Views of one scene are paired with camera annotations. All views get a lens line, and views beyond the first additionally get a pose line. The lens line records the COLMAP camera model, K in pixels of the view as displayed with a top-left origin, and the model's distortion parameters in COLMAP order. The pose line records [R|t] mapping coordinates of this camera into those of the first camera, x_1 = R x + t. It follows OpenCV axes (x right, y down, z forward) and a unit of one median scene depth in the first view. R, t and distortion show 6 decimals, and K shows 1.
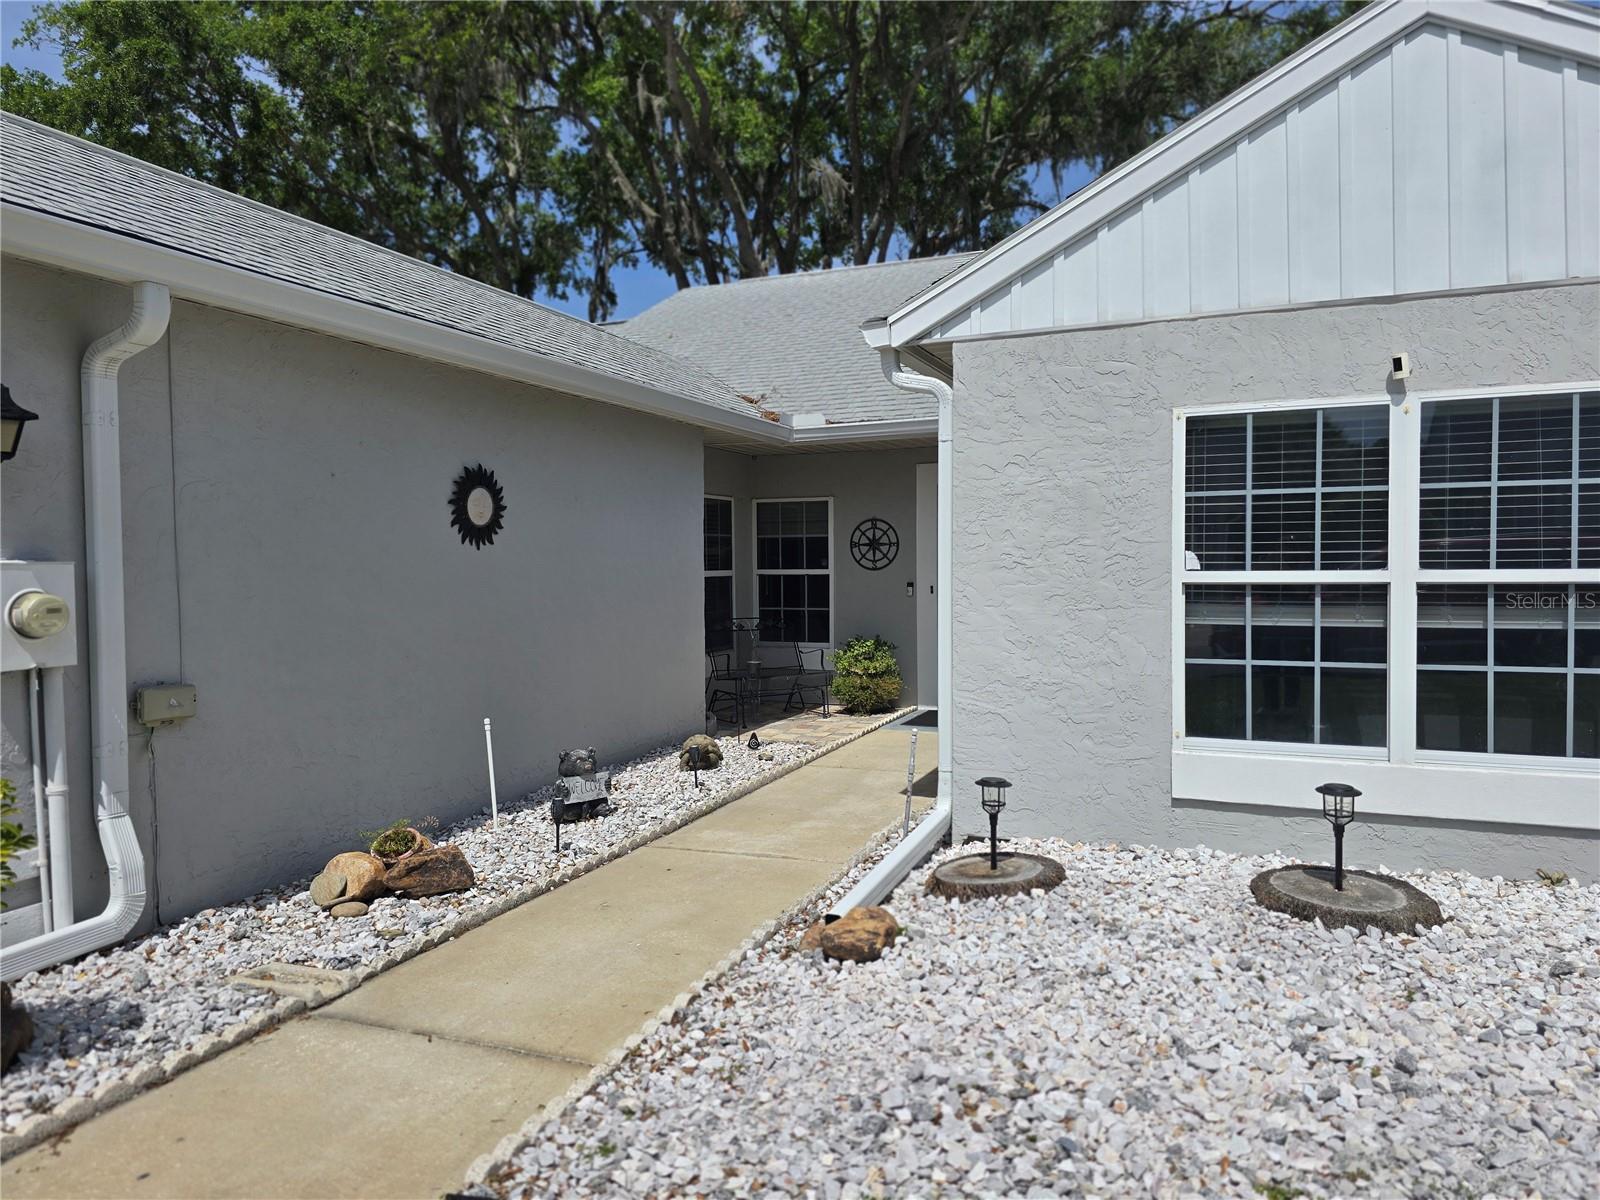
lens RADIAL K [[1079.8, 0, 792.9], [0, 1079.8, 594.4], [0, 0, 1]] dist [0.079461, -0.080161]
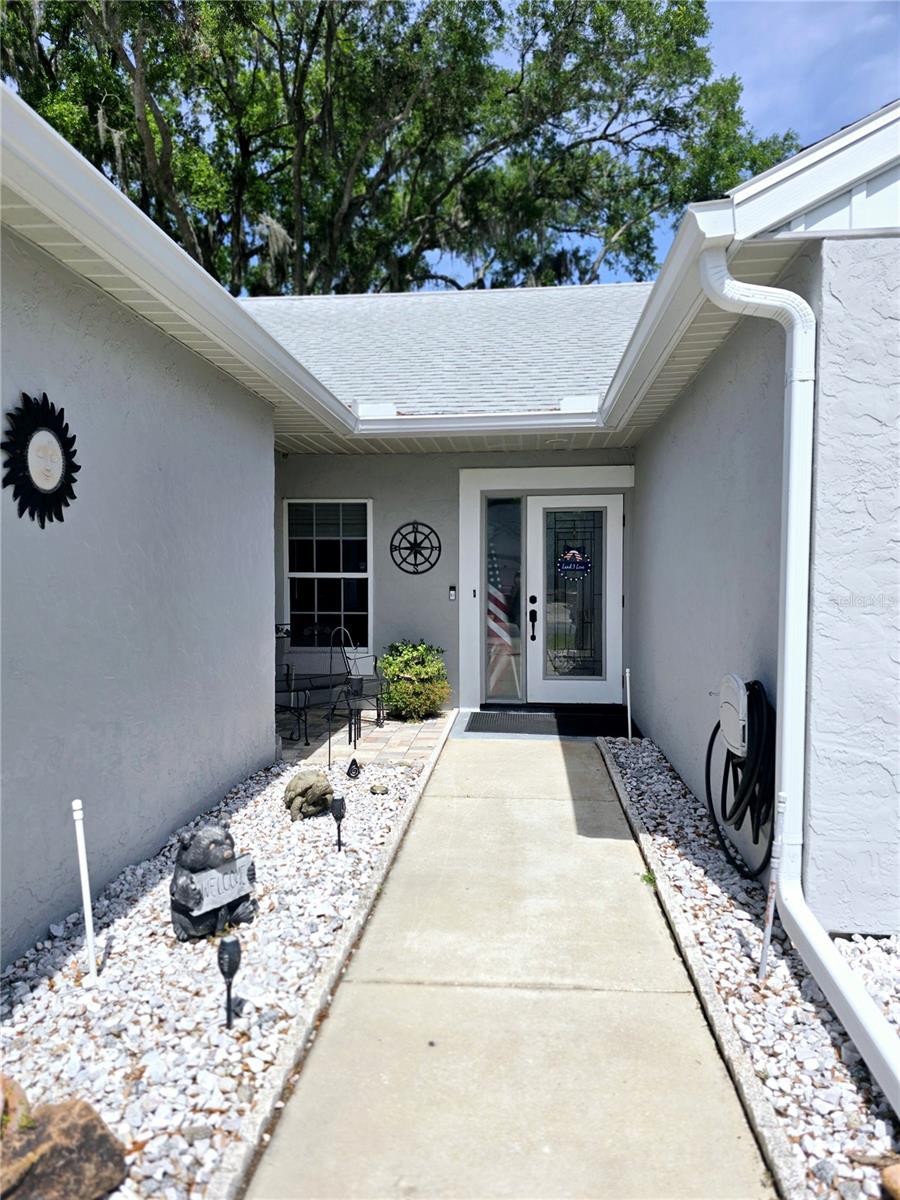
lens RADIAL K [[809.9, 0, 436.7], [0, 809.9, 608.4], [0, 0, 1]] dist [0.079461, -0.080161]
pose [[0.957344, -0.003687, 0.288928, -0.207100], [0.000142, 0.999924, 0.012290, 0.000183], [-0.288952, -0.011724, 0.957272, 0.468181]]
